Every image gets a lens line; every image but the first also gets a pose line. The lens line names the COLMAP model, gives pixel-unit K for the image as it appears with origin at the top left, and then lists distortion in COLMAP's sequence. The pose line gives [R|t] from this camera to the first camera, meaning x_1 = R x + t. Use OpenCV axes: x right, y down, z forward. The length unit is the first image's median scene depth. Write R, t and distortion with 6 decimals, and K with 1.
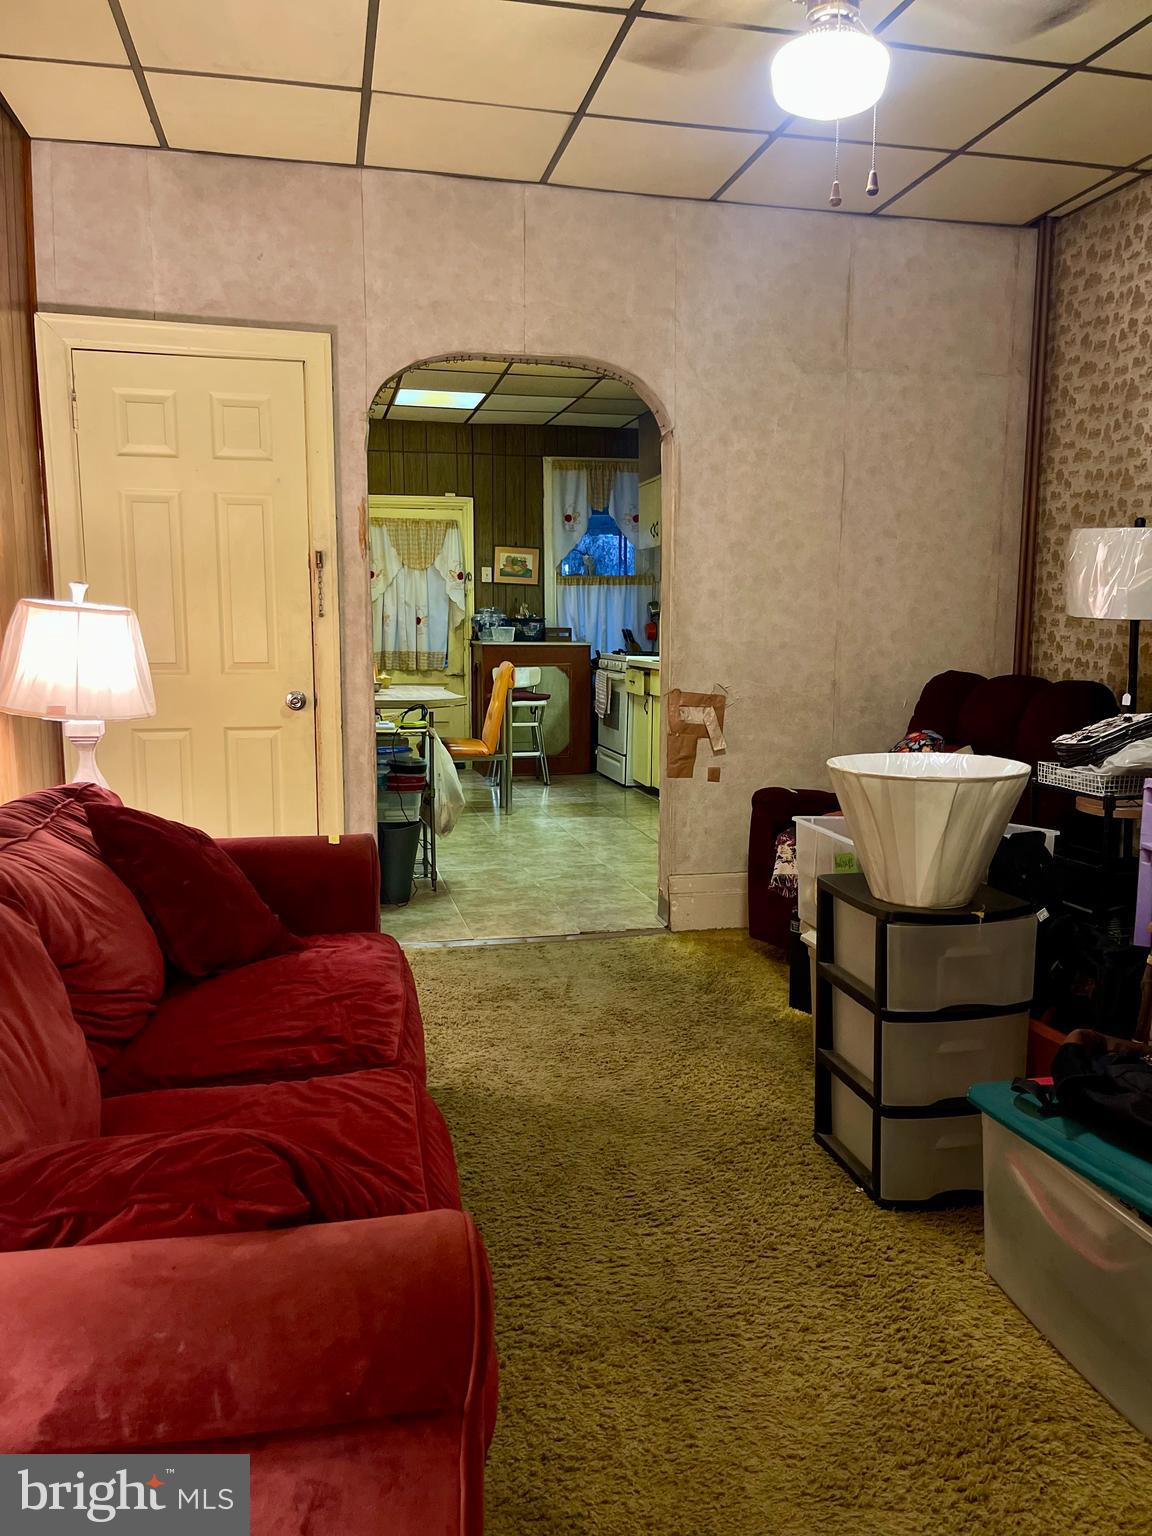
lens RADIAL K [[1151.9, 0, 588.7], [0, 1151.9, 767.9], [0, 0, 1]] dist [0.013832, -0.010496]
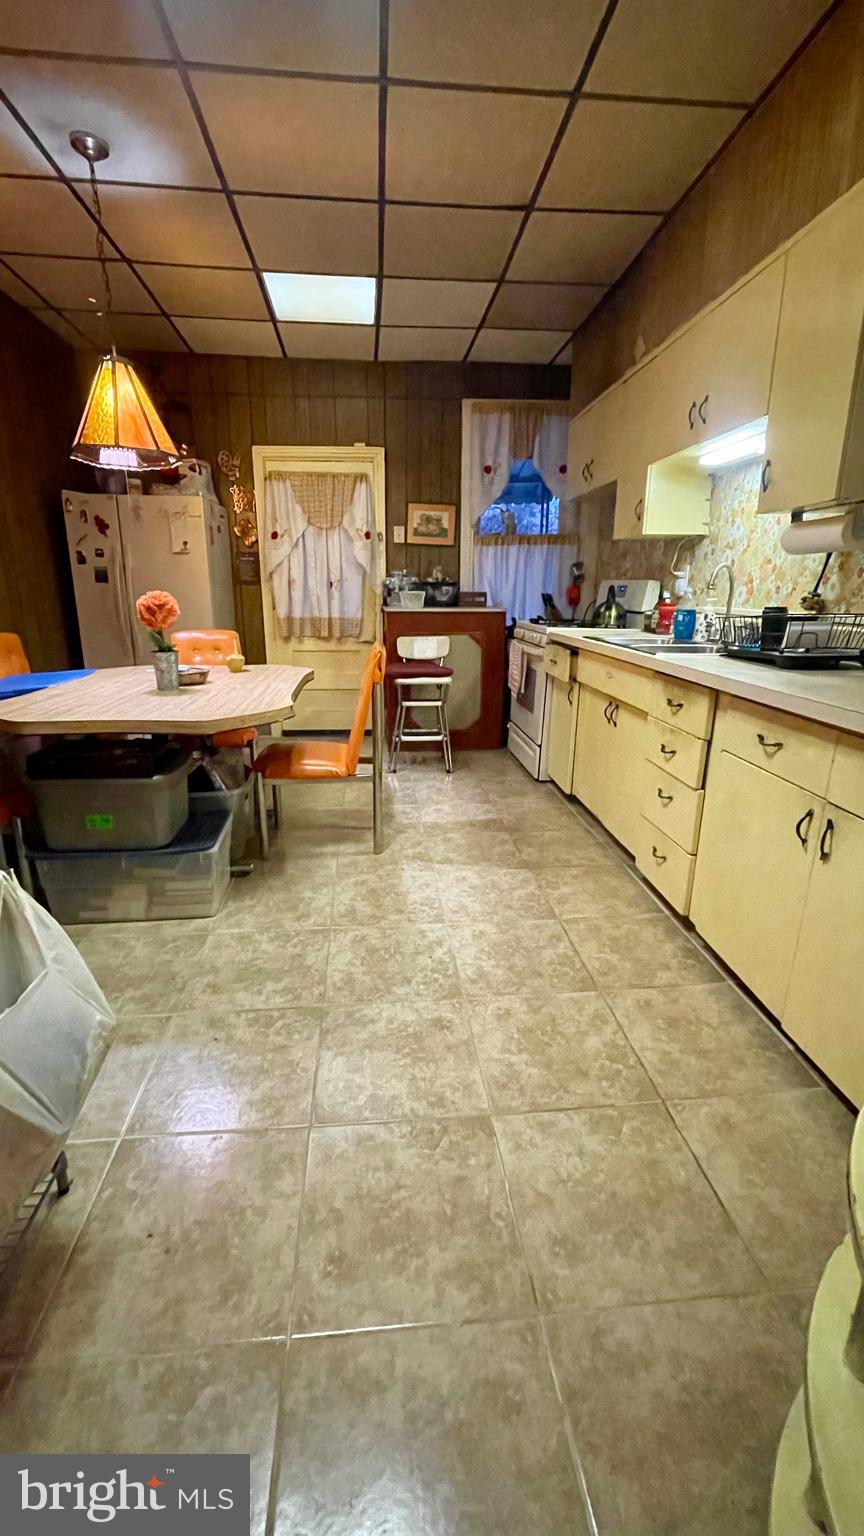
lens RADIAL K [[615.4, 0, 419.2], [0, 615.4, 762.9], [0, 0, 1]] dist [-0.008898, 0.000338]
pose [[0.987853, 0.039152, -0.150376, 0.011206], [-0.016422, 0.988622, 0.149520, -0.058595], [0.154519, -0.145234, 0.977257, 0.487183]]
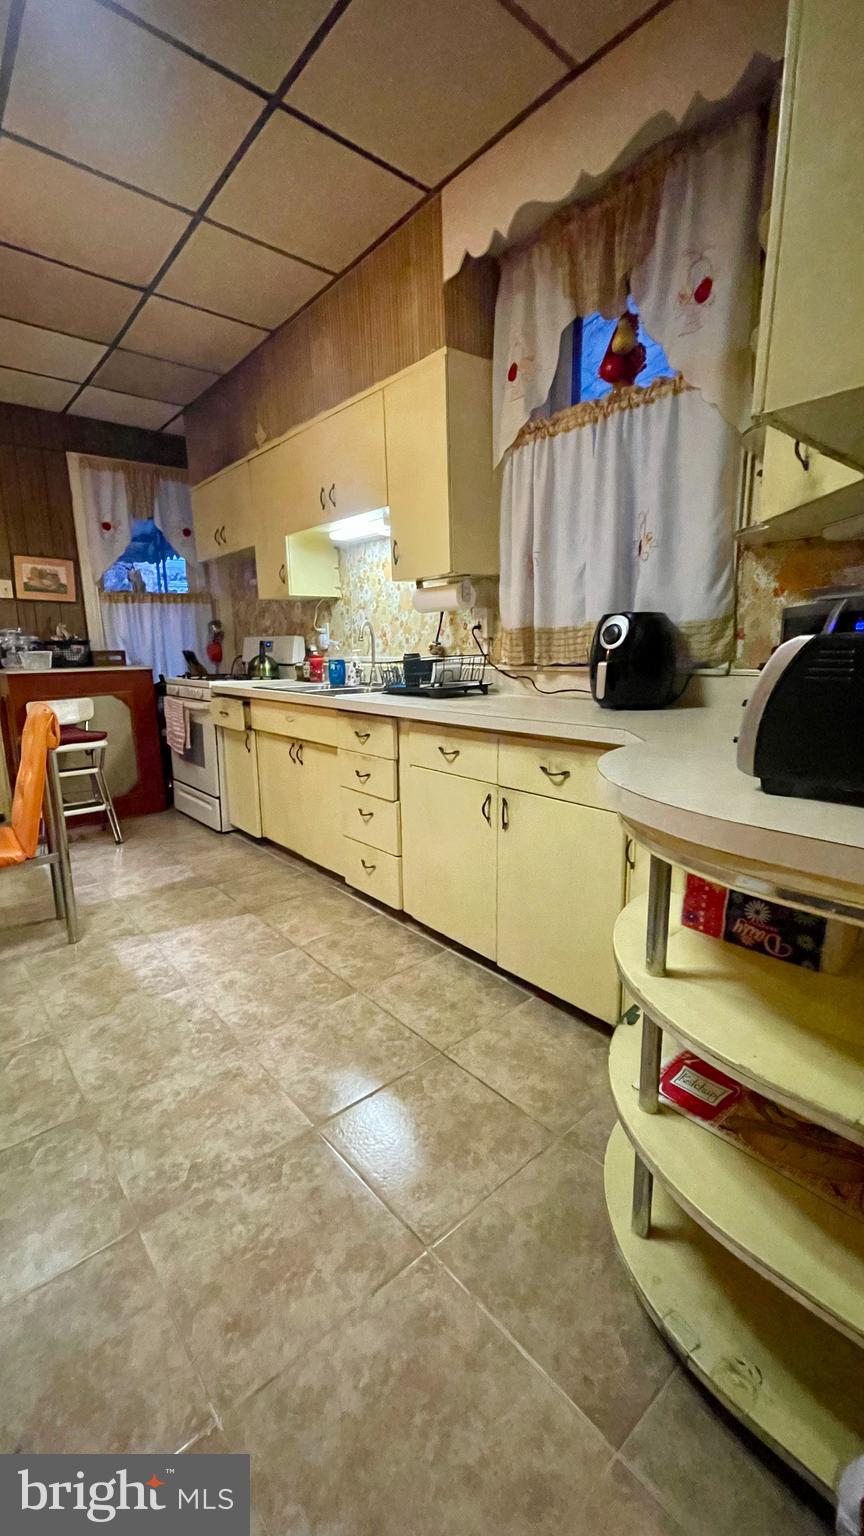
lens RADIAL K [[615.4, 0, 424.6], [0, 615.4, 760.6], [0, 0, 1]] dist [-0.008898, 0.000338]
pose [[0.892235, -0.103318, 0.439593, -0.026091], [0.078595, 0.994147, 0.074131, -0.054247], [-0.444679, -0.031592, 0.895132, 0.473254]]
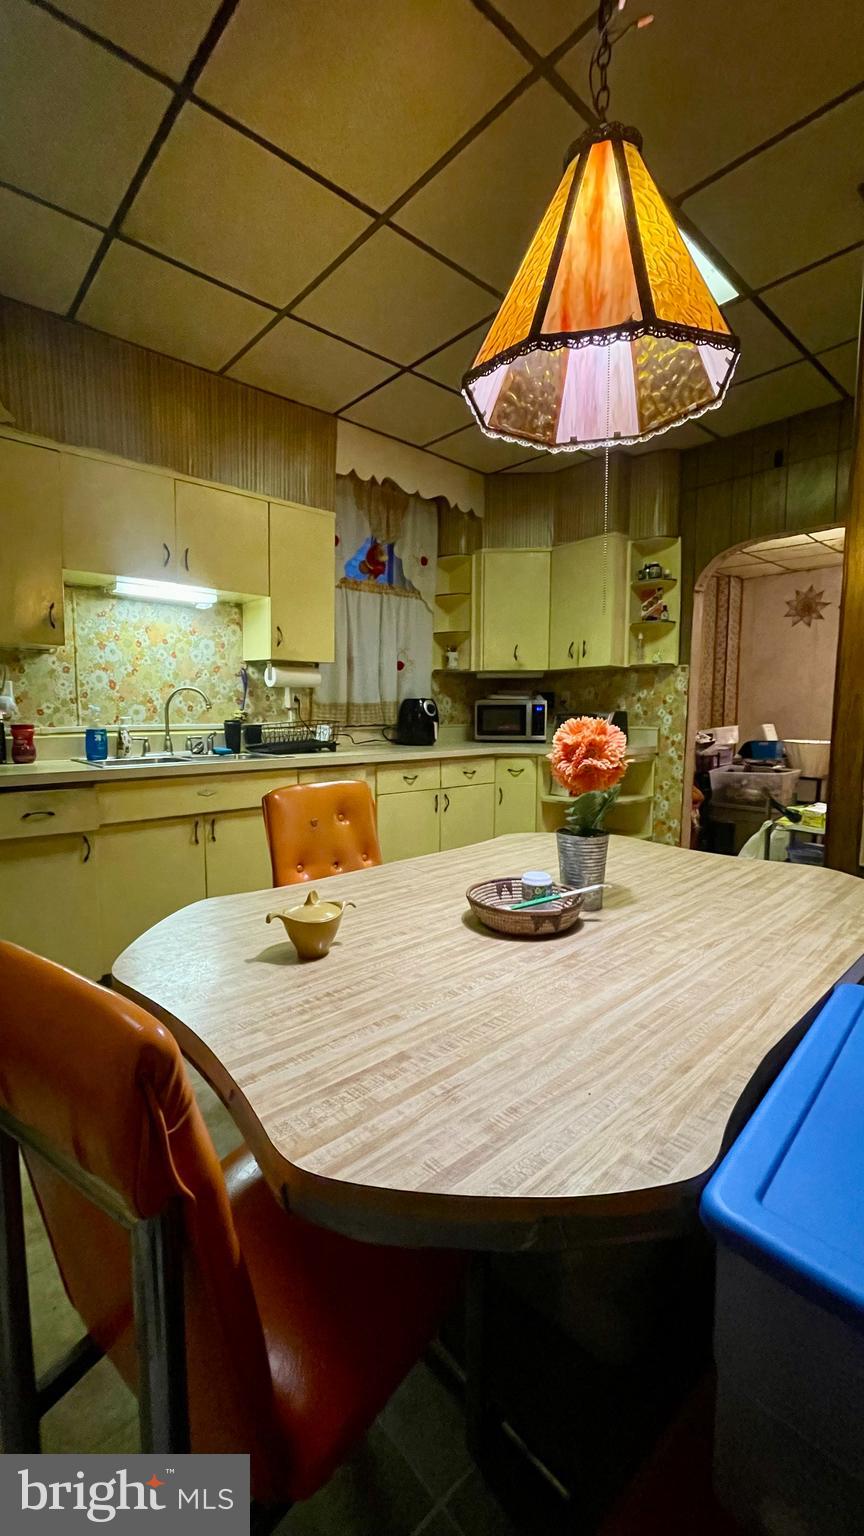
lens RADIAL K [[615.4, 0, 426.1], [0, 615.4, 760.9], [0, 0, 1]] dist [-0.008898, 0.000338]
pose [[-0.470639, -0.079128, 0.878771, -0.248728], [0.108915, 0.983143, 0.146857, -0.103781], [-0.875578, 0.164828, -0.454087, 0.836419]]
